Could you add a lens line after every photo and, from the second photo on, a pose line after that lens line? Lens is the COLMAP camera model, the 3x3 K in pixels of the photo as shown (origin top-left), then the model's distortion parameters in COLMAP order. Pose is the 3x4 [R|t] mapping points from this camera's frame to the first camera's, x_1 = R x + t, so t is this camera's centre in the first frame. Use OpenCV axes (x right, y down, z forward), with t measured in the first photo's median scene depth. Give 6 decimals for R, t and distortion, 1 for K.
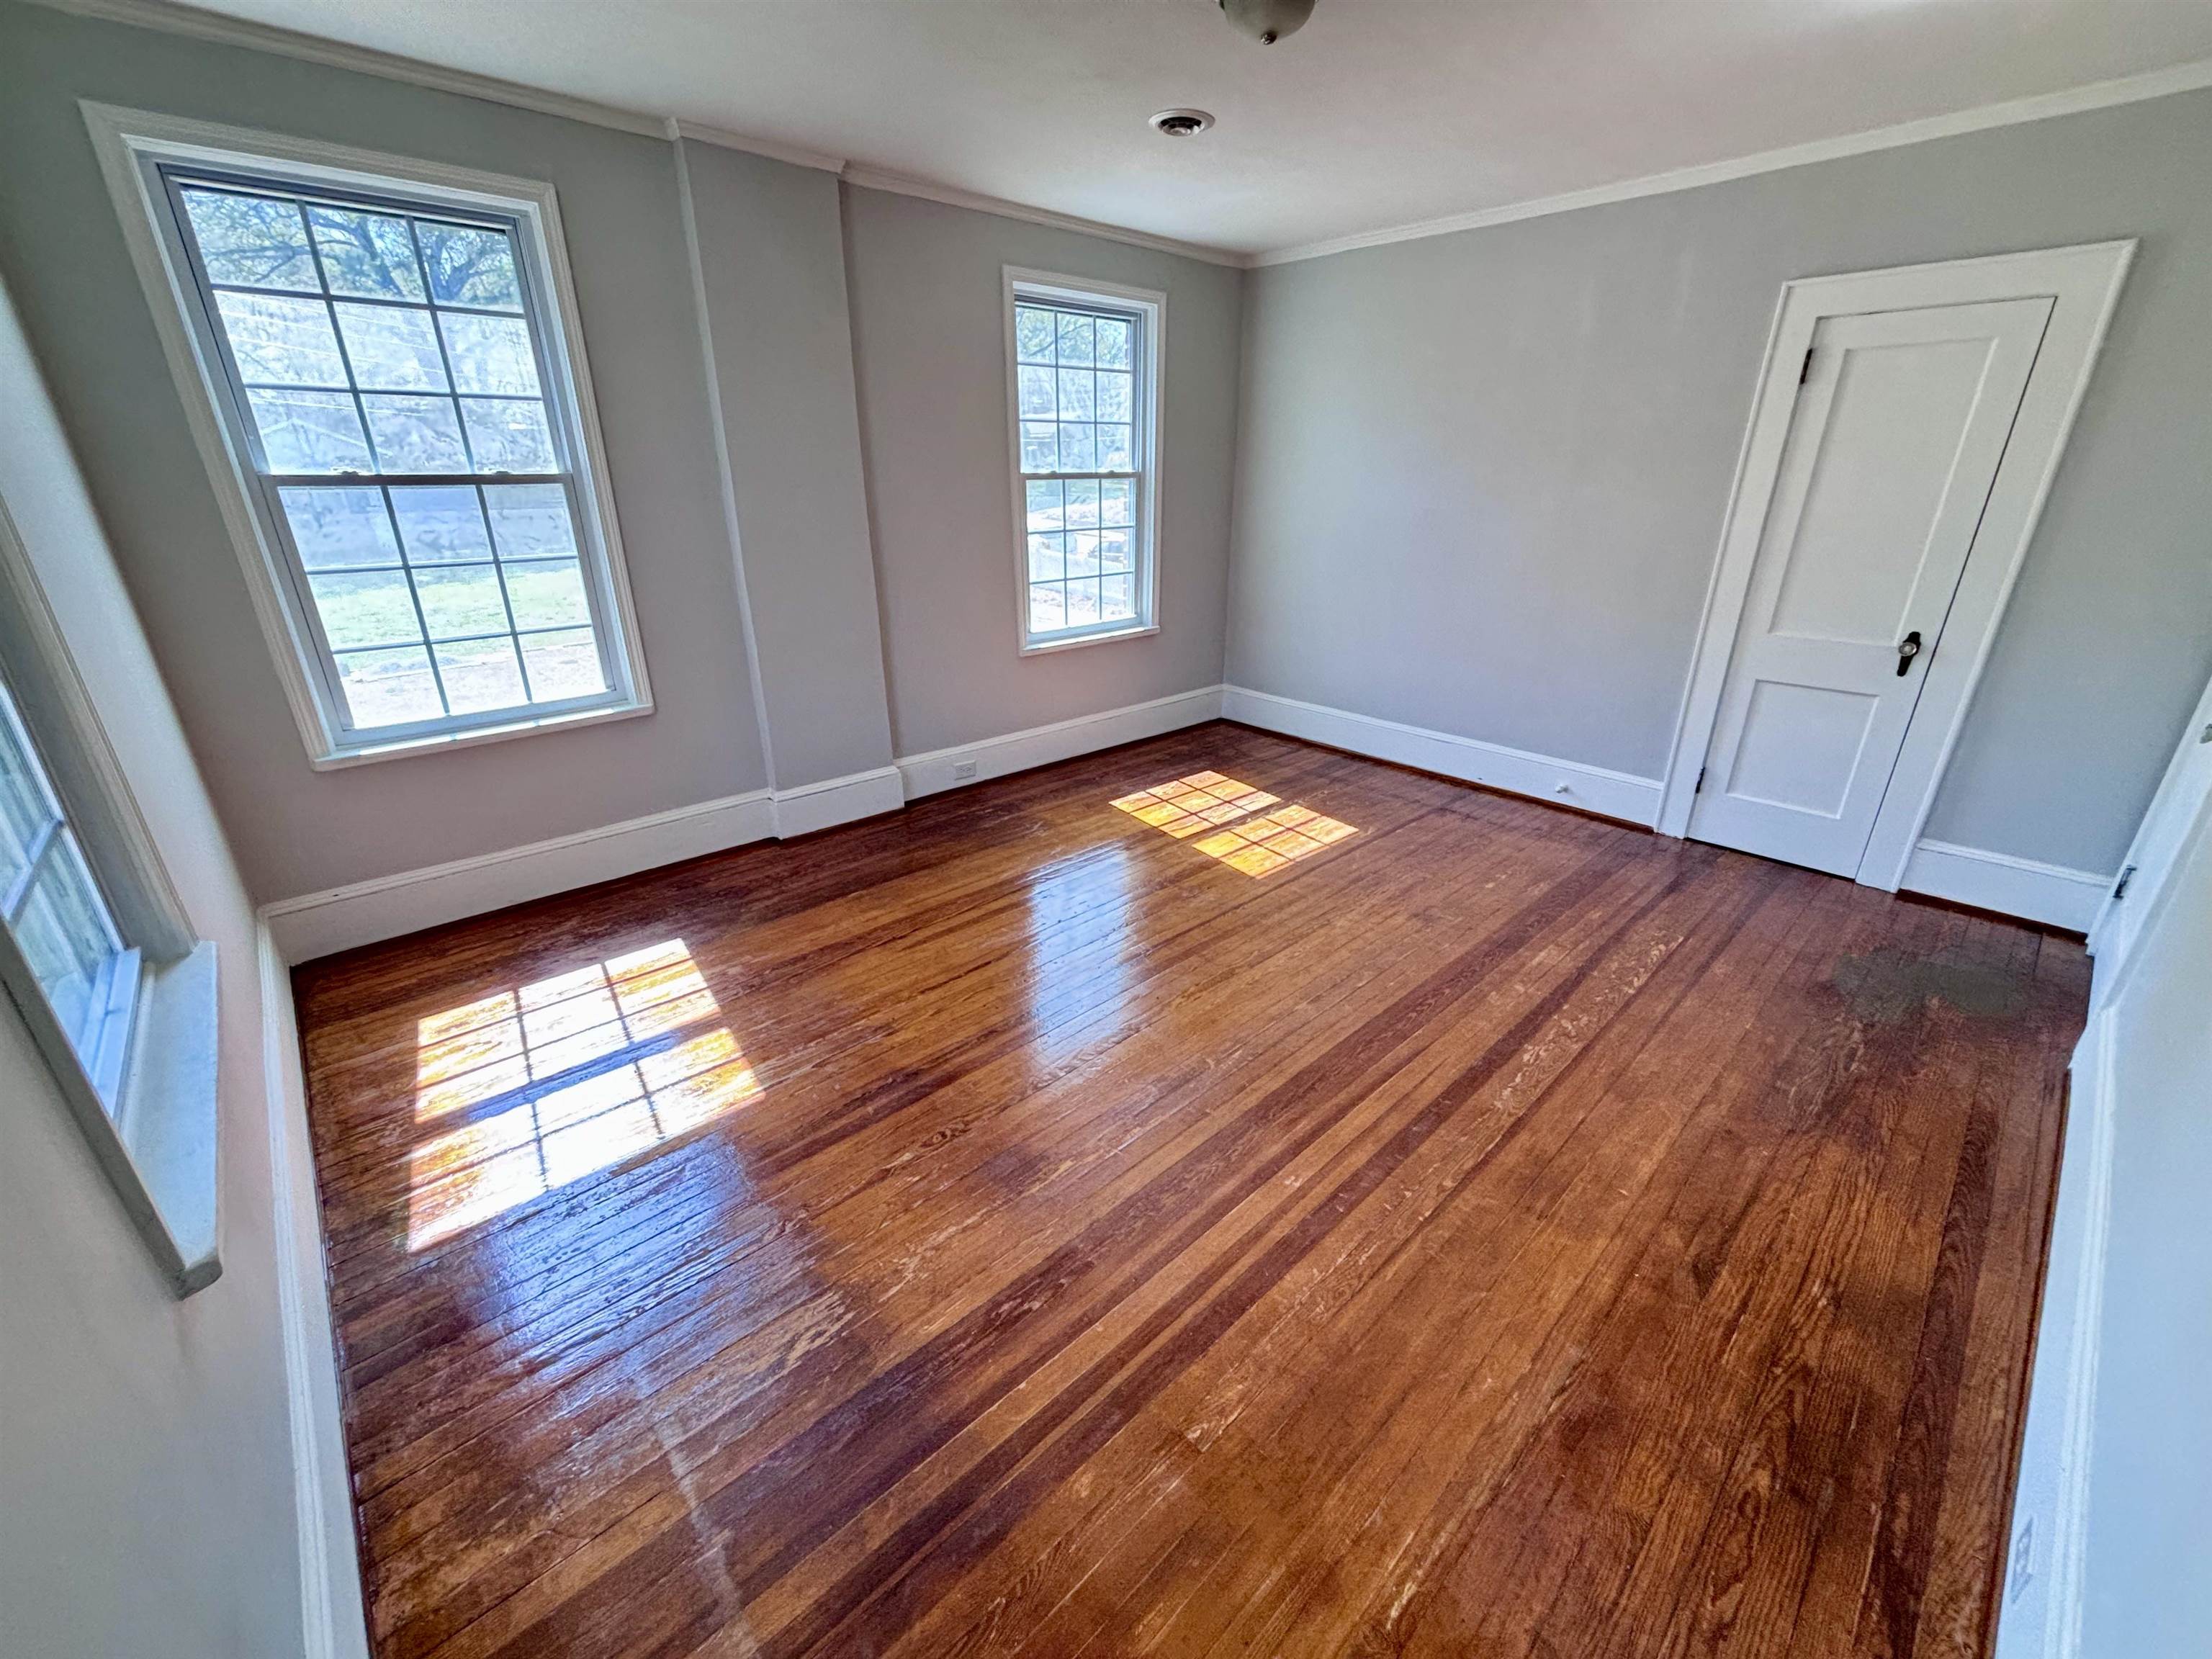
lens RADIAL K [[885.6, 0, 1103.3], [0, 885.6, 823.1], [0, 0, 1]] dist [0.000483, 0.000167]
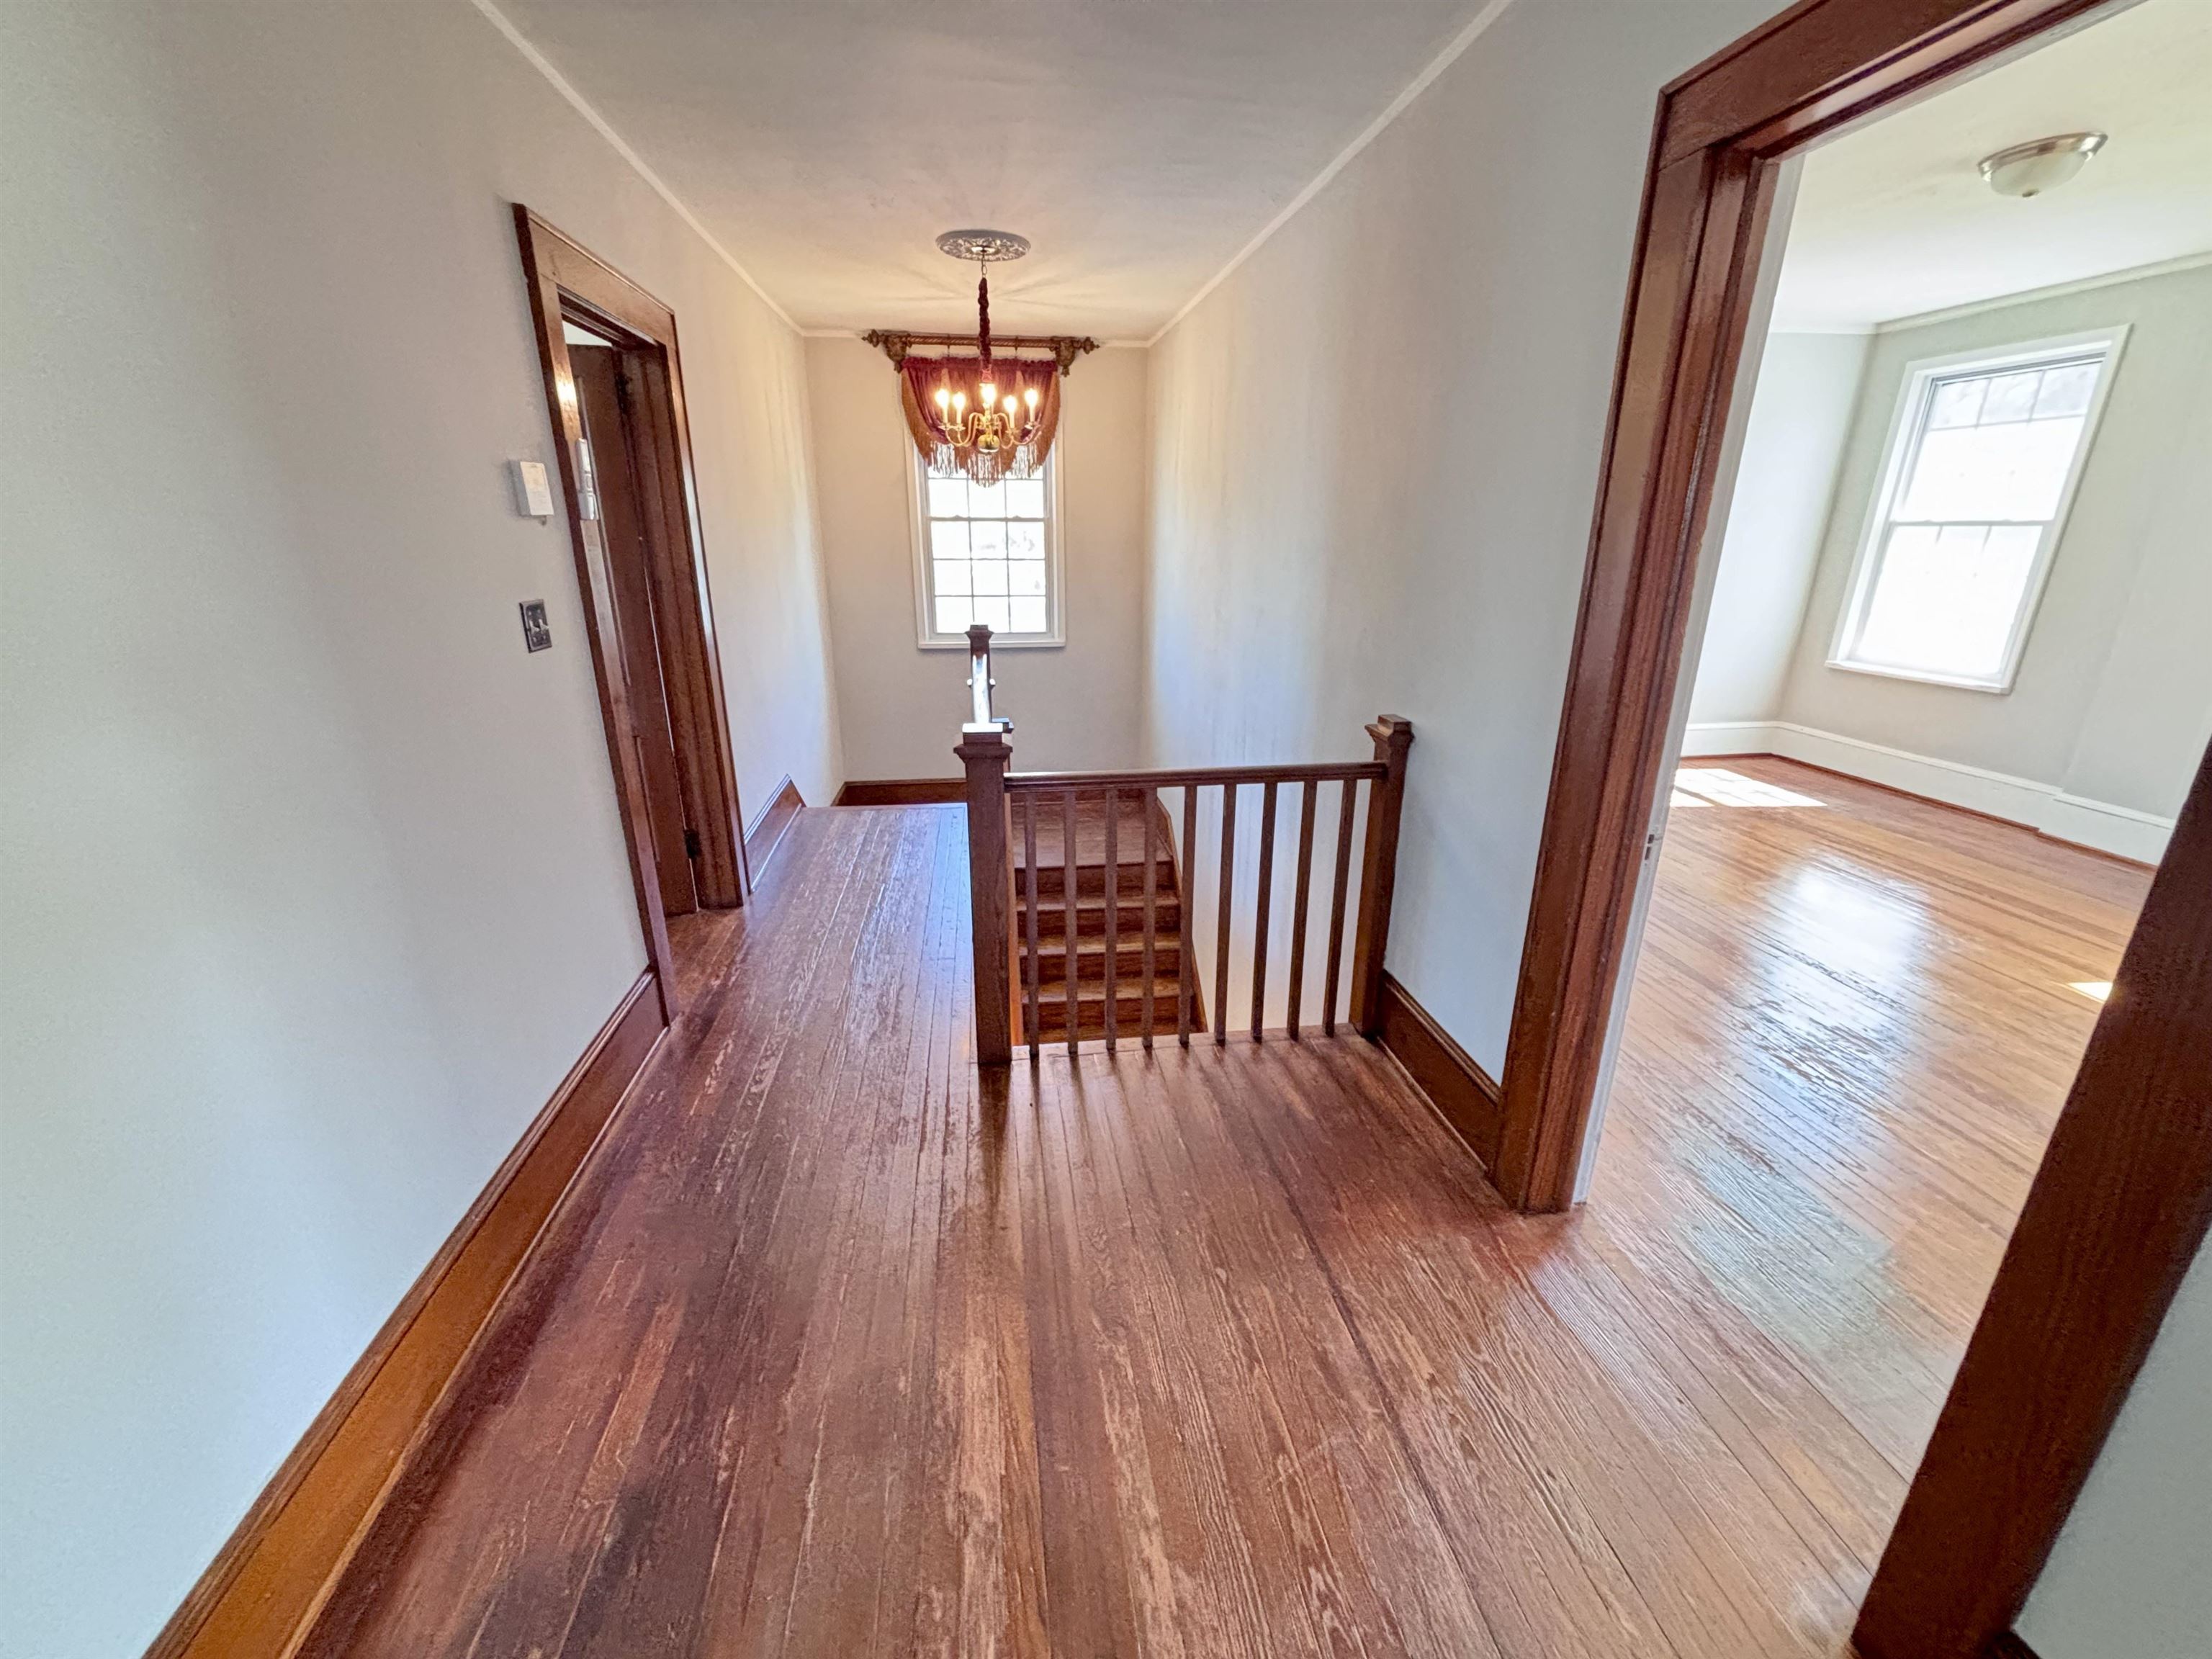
lens RADIAL K [[885.6, 0, 1103.3], [0, 885.6, 823.1], [0, 0, 1]] dist [0.000483, 0.000167]
pose [[-0.569847, 0.261551, -0.779015, 1.802057], [-0.304384, 0.813381, 0.495745, -0.282596], [0.763298, 0.519618, -0.383891, 0.753503]]
